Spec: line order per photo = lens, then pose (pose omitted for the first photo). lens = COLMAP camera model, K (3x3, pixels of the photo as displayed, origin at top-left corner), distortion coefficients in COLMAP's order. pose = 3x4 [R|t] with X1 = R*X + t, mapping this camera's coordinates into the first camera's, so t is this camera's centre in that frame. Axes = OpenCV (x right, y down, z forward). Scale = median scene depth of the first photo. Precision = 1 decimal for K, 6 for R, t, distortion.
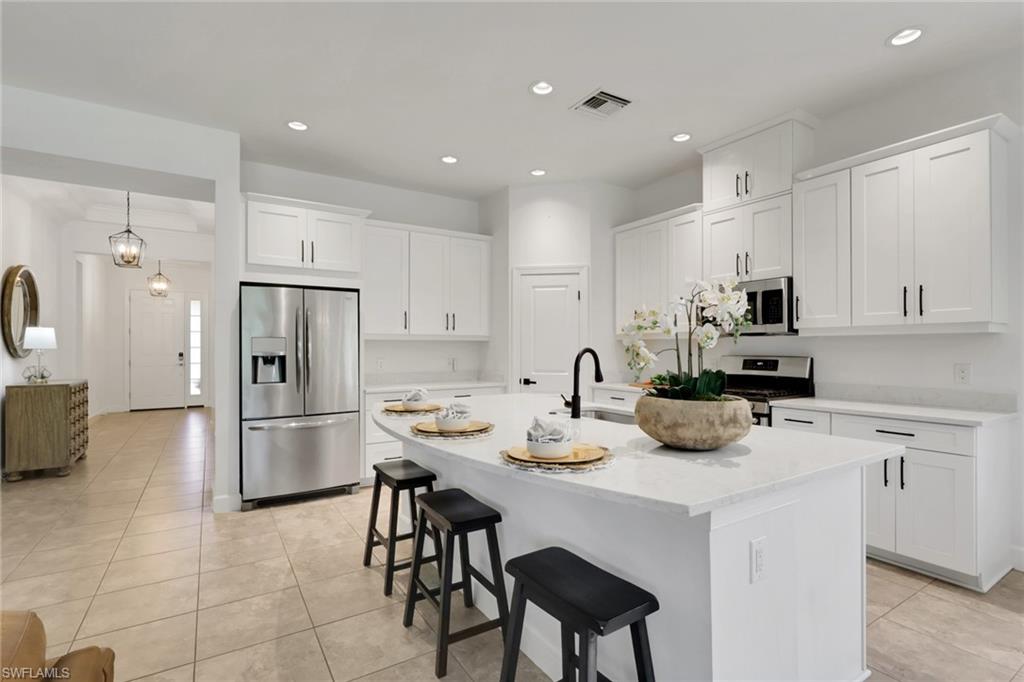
lens RADIAL K [[485.7, 0, 511.4], [0, 485.7, 347.1], [0, 0, 1]] dist [-0.001151, -0.000351]
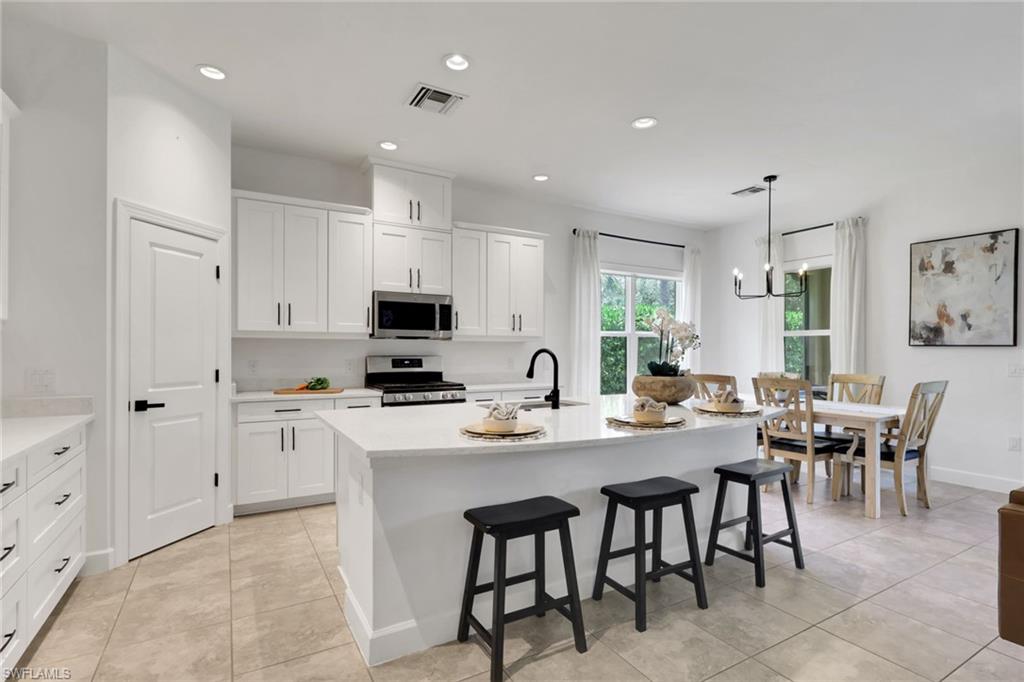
lens RADIAL K [[488.0, 0, 517.2], [0, 488.0, 352.9], [0, 0, 1]] dist [-0.001855, -0.000405]
pose [[0.035883, -0.004104, 0.999348, -0.671192], [-0.005265, 0.999977, 0.004296, 0.004618], [-0.999342, -0.005416, 0.035861, 0.676242]]
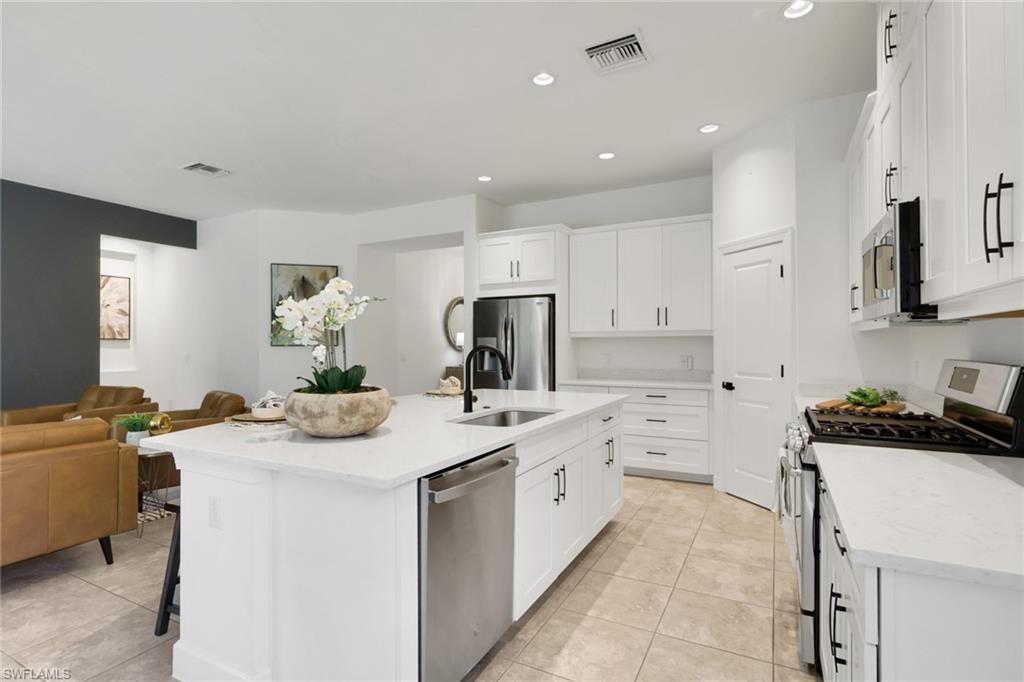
lens RADIAL K [[489.6, 0, 512.0], [0, 489.6, 341.0], [0, 0, 1]] dist [-0.013160, 0.000128]
pose [[0.500012, -0.007785, -0.865984, 0.697382], [0.003616, 0.999970, -0.006902, 0.000703], [0.866011, 0.000320, 0.500025, 0.360172]]
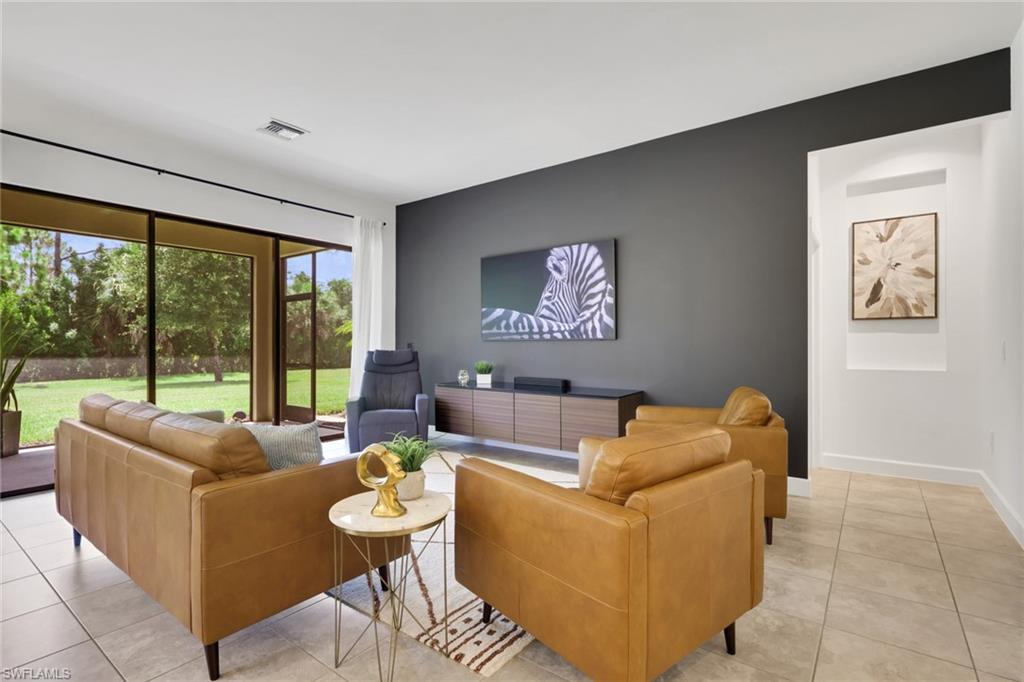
lens RADIAL K [[492.1, 0, 505.8], [0, 492.1, 342.4], [0, 0, 1]] dist [0.002438, -0.000162]
pose [[-0.937281, -0.001046, -0.348572, -0.290488], [0.000981, 0.999984, -0.005637, 0.035422], [0.348573, -0.005626, -0.937265, 0.698314]]
